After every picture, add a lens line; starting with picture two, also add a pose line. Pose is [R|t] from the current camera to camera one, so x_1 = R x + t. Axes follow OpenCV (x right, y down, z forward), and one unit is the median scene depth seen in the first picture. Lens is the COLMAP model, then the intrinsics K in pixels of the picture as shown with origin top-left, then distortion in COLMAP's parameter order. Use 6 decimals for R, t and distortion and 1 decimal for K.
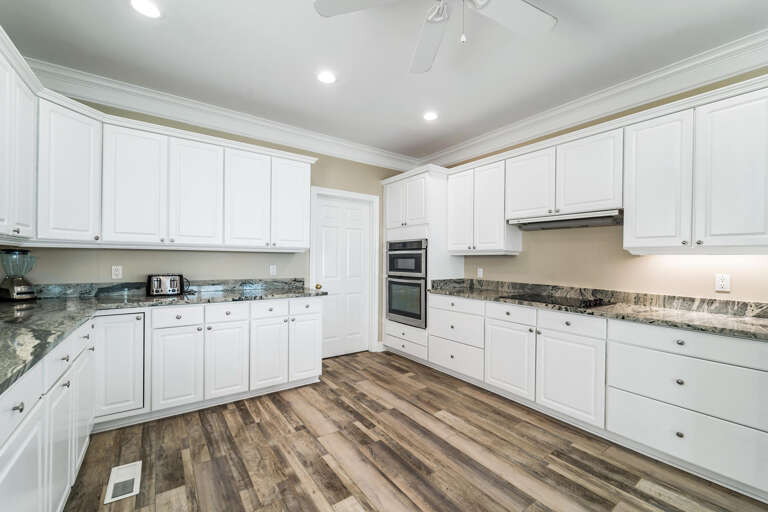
lens RADIAL K [[313.5, 0, 385.0], [0, 313.5, 260.0], [0, 0, 1]] dist [-0.007369, -0.000231]
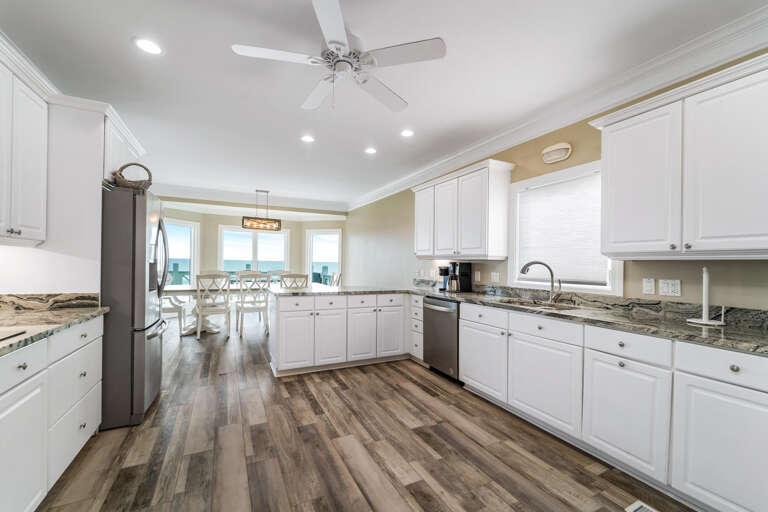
lens RADIAL K [[314.1, 0, 385.7], [0, 314.1, 263.6], [0, 0, 1]] dist [-0.002613, -0.000427]
pose [[-0.988524, -0.032191, 0.147597, -0.124789], [-0.031730, 0.999481, 0.005480, -0.001196], [-0.147697, 0.000734, -0.989032, 1.472861]]
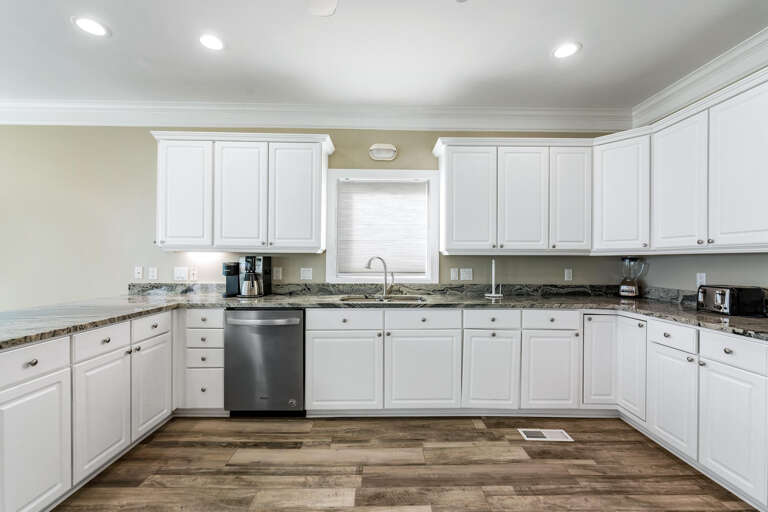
lens RADIAL K [[314.8, 0, 387.6], [0, 314.8, 258.1], [0, 0, 1]] dist [-0.003148, -0.000476]
pose [[-0.564234, -0.022090, -0.825319, 0.465632], [-0.017769, 0.999735, -0.014610, 0.005433], [0.825423, 0.006421, -0.564478, 0.895119]]
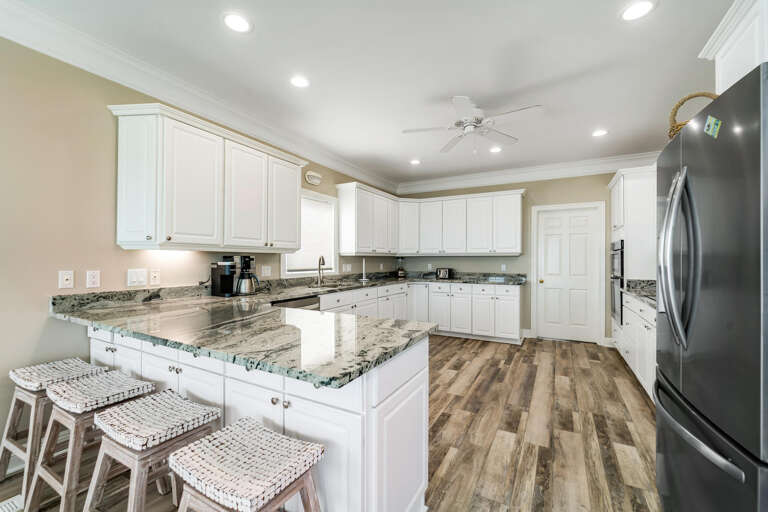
lens RADIAL K [[314.1, 0, 385.7], [0, 314.1, 263.6], [0, 0, 1]] dist [-0.002613, -0.000427]
pose [[0.430709, 0.000121, -0.902491, 1.148628], [-0.001665, 0.999998, -0.000660, 0.020636], [0.902490, 0.001787, 0.430708, -0.257189]]
